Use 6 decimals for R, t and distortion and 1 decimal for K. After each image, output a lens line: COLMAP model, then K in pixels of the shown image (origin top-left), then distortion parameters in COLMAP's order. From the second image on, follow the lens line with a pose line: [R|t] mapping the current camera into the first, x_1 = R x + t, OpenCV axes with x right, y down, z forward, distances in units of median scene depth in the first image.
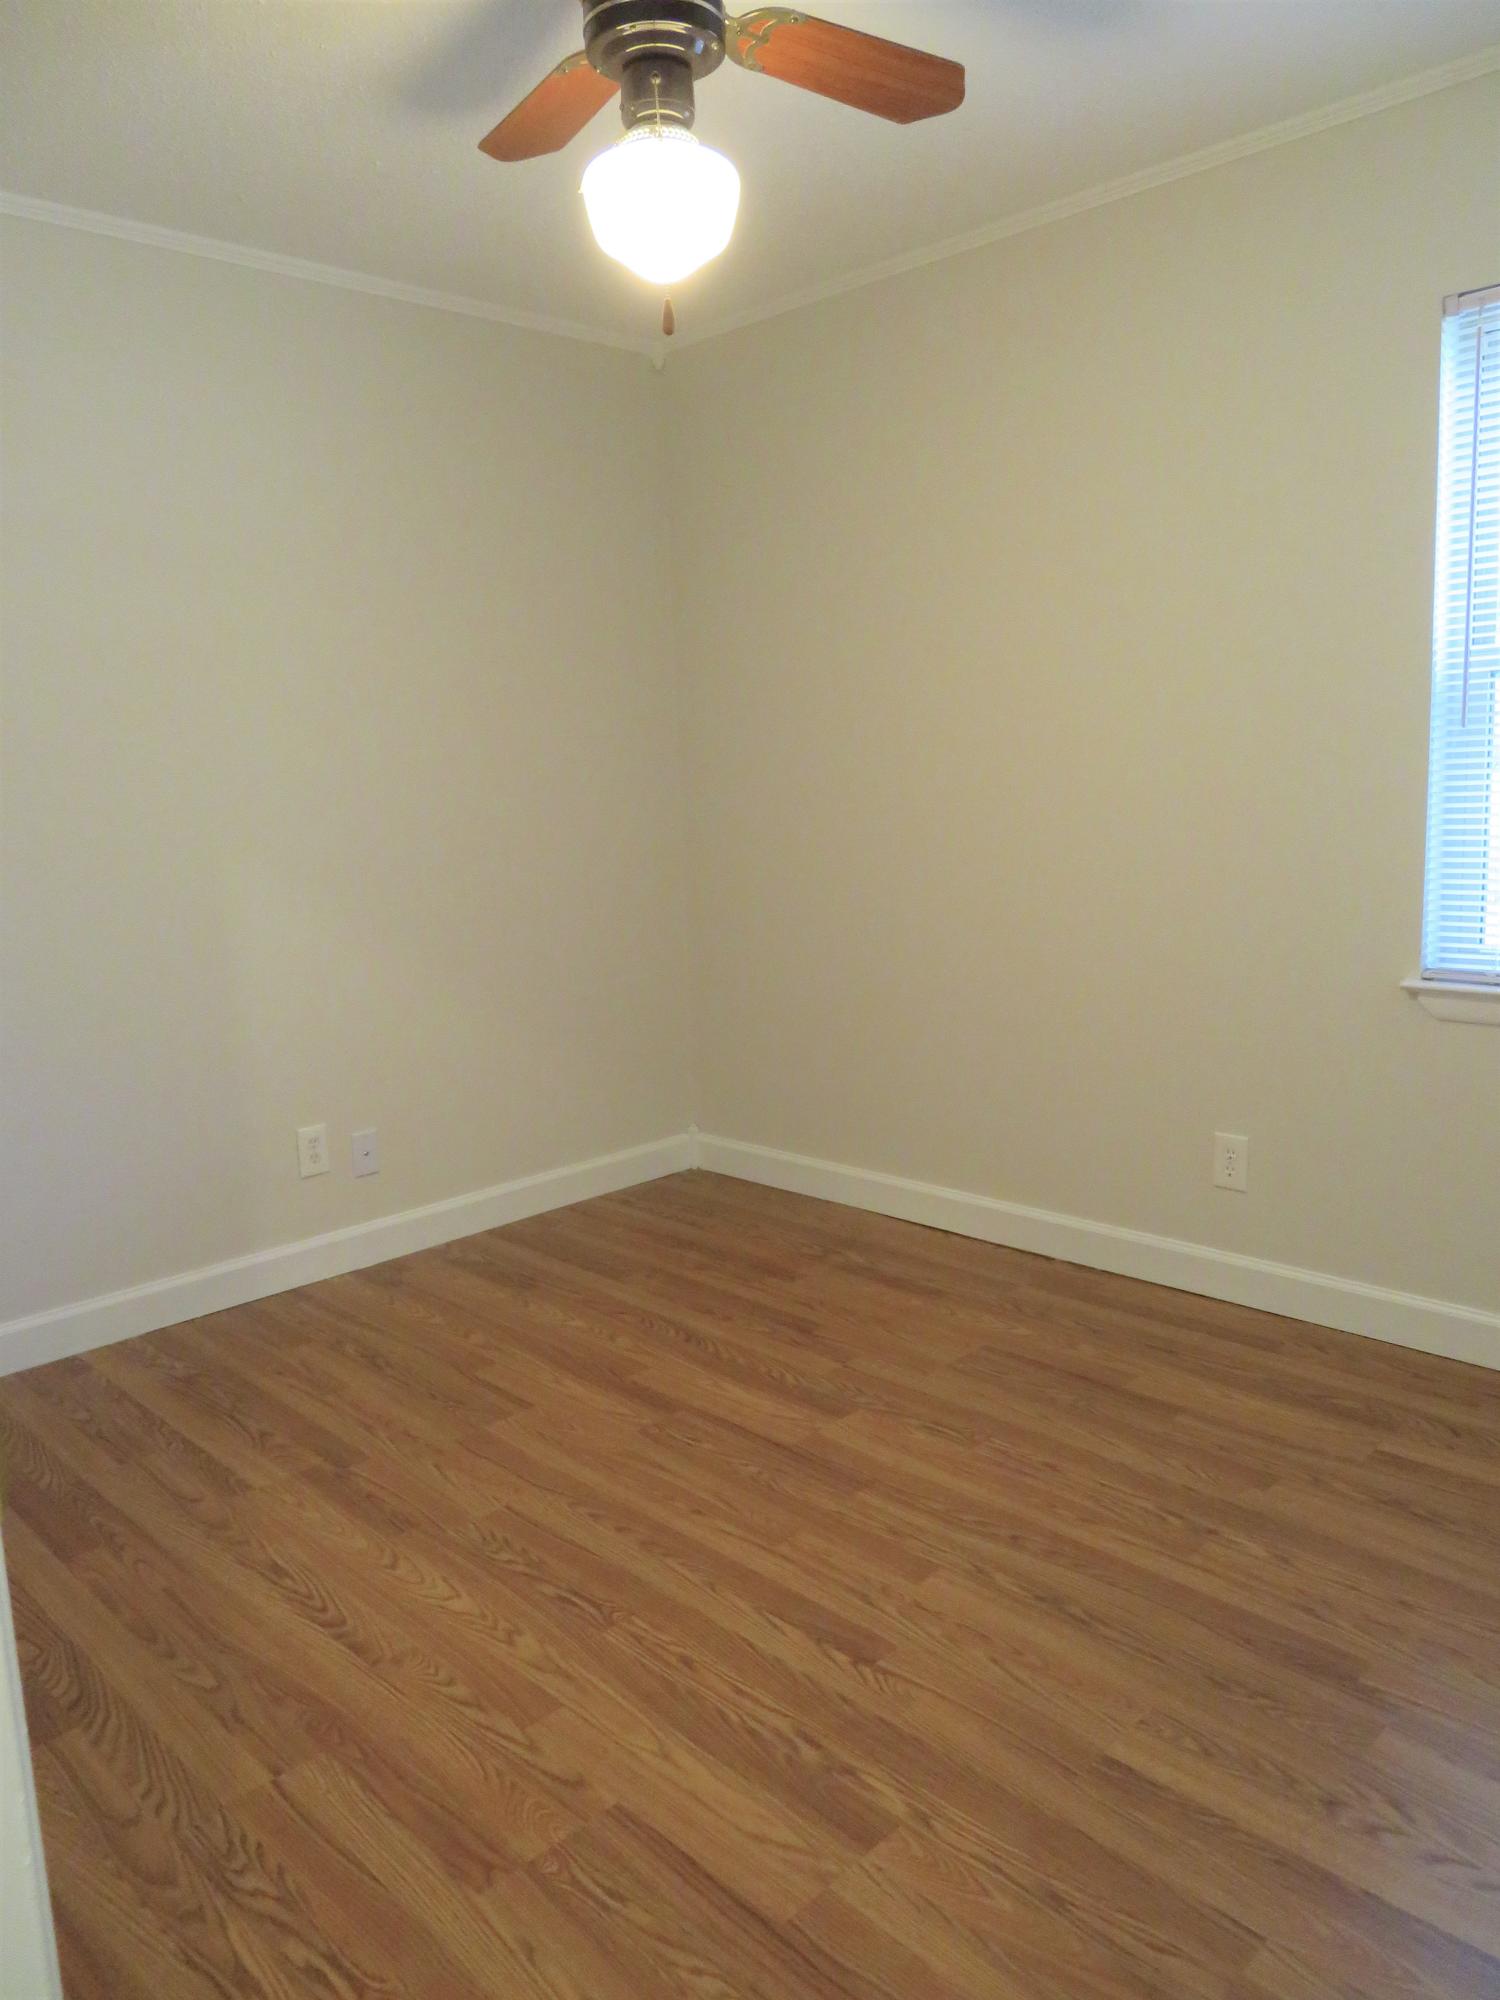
lens RADIAL K [[1422.8, 0, 748.5], [0, 1422.8, 1006.7], [0, 0, 1]] dist [-0.007768, -0.006982]
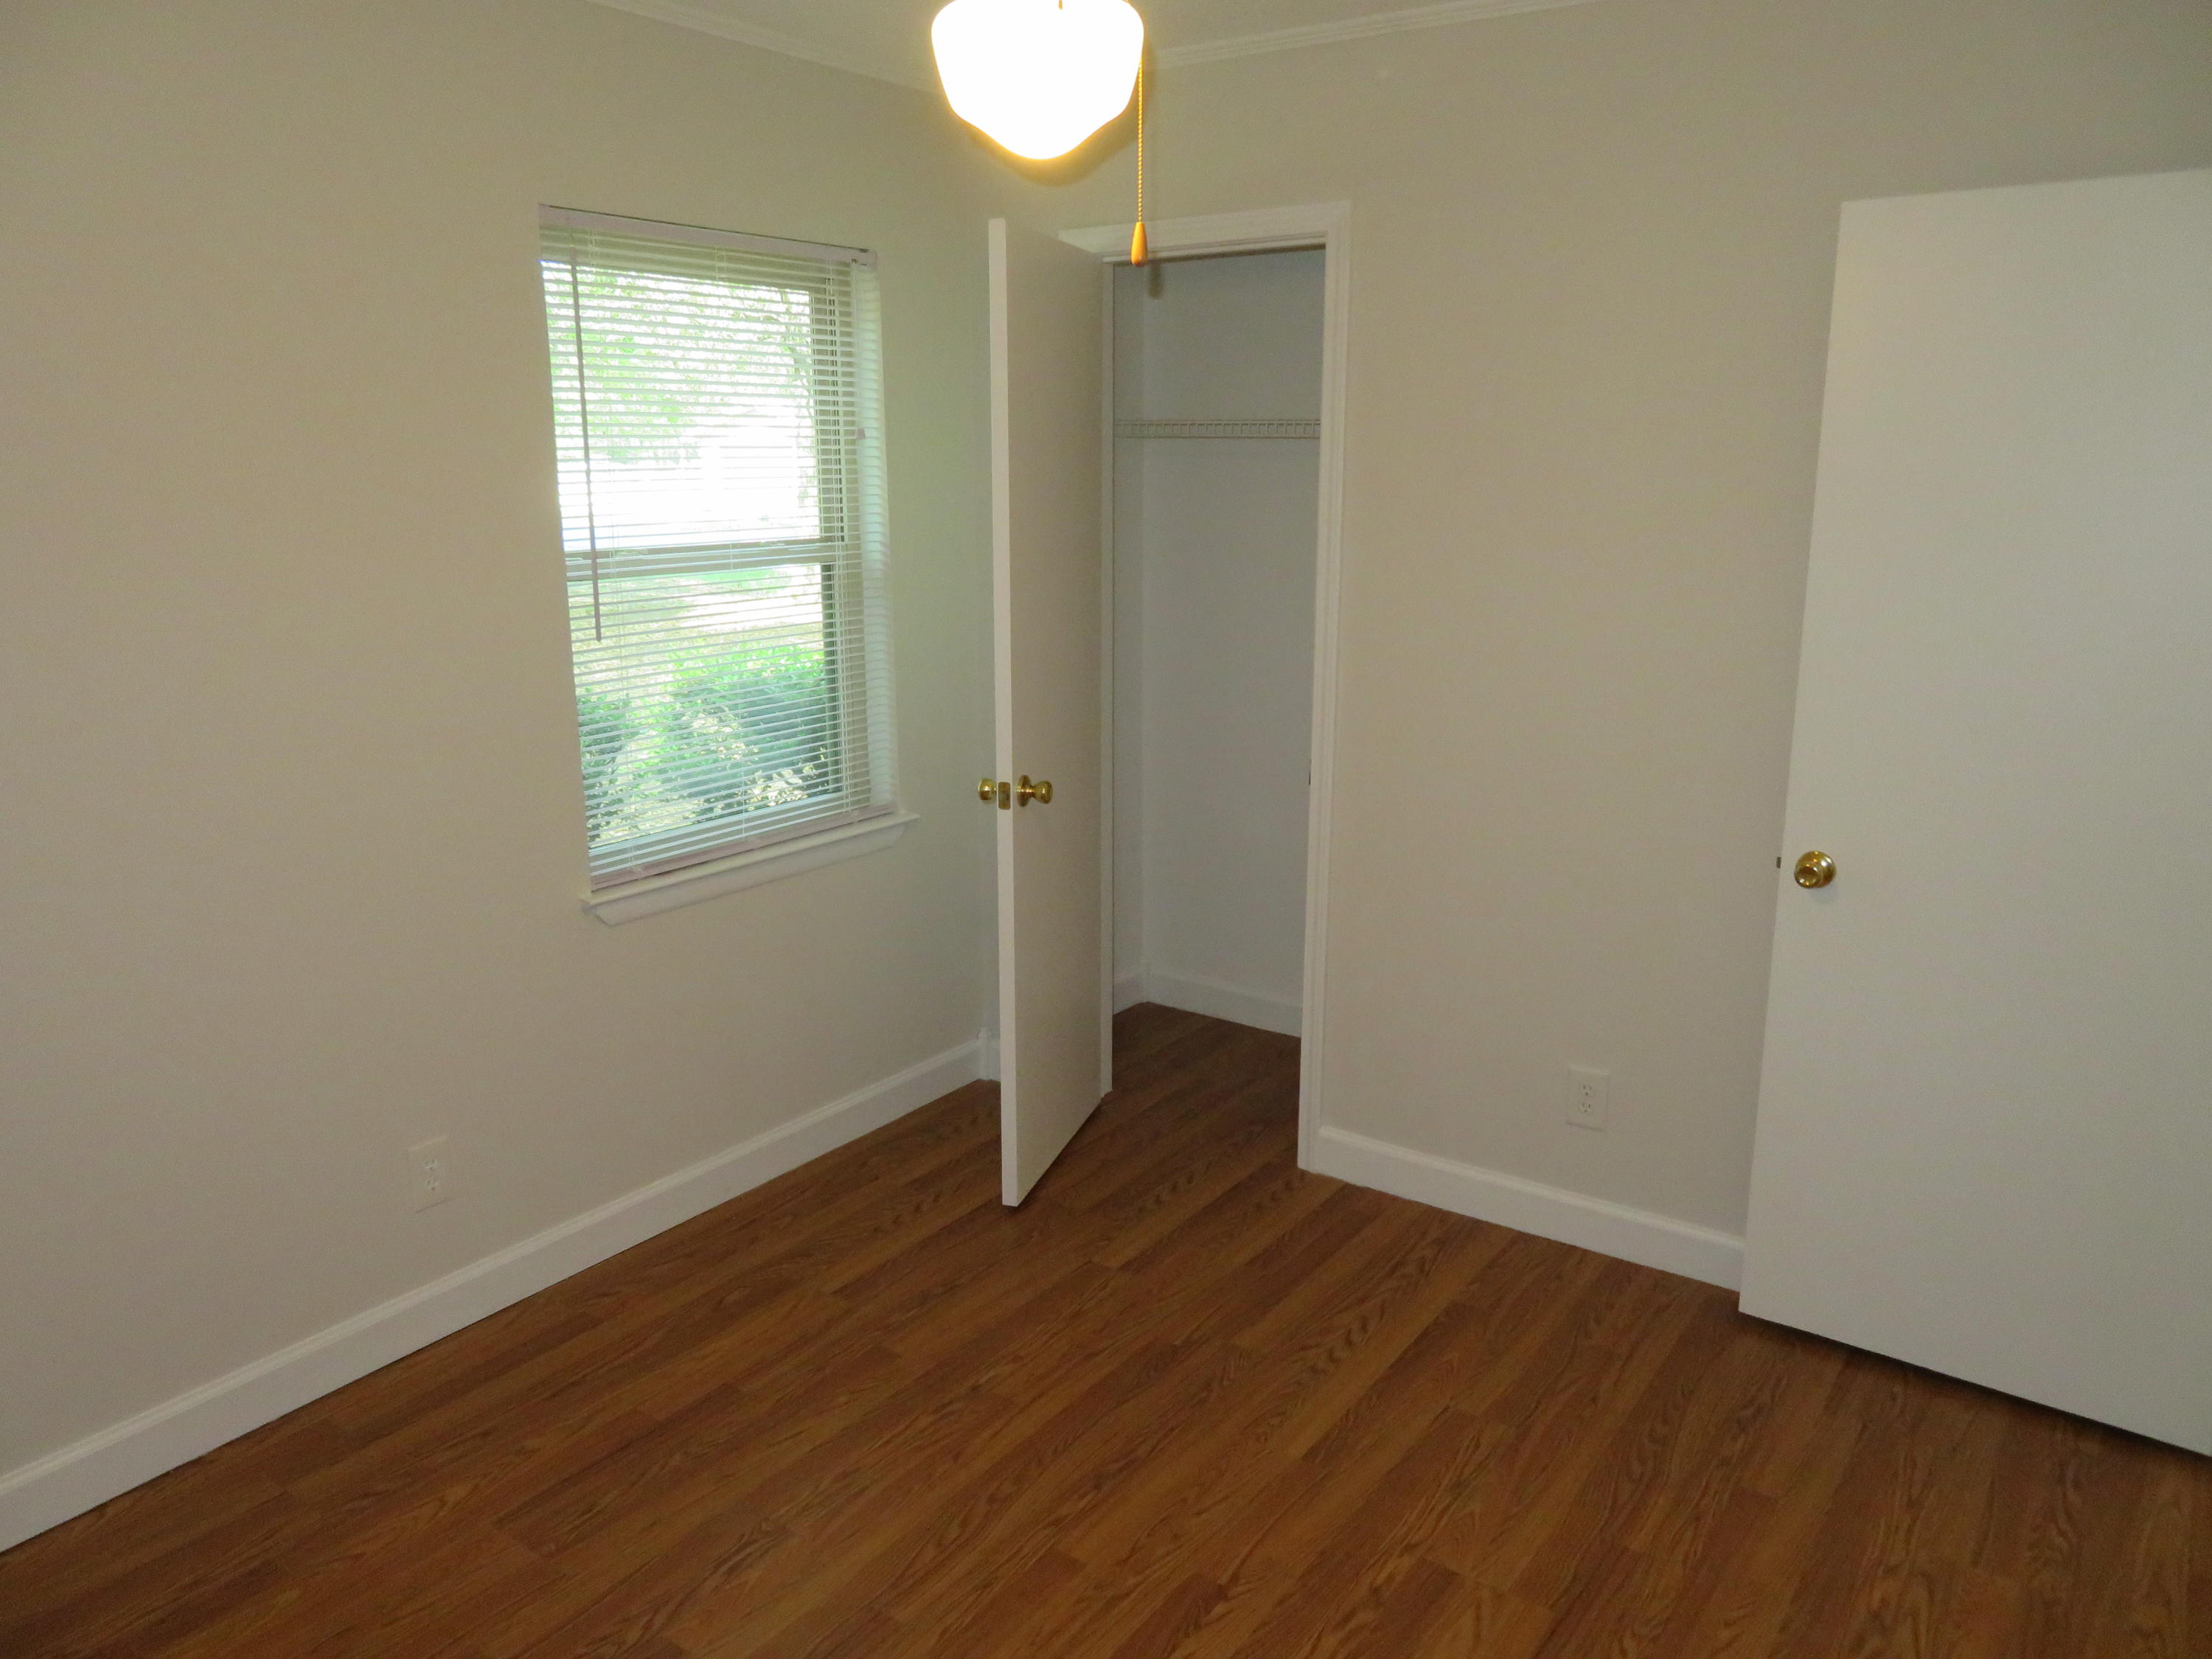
lens RADIAL K [[1573.6, 0, 1103.9], [0, 1573.6, 820.5], [0, 0, 1]] dist [-0.007768, -0.006982]
pose [[-0.169910, -0.182481, 0.968417, -0.832558], [0.172335, 0.962060, 0.211520, -0.310890], [-0.970274, 0.202832, -0.132016, 1.020910]]
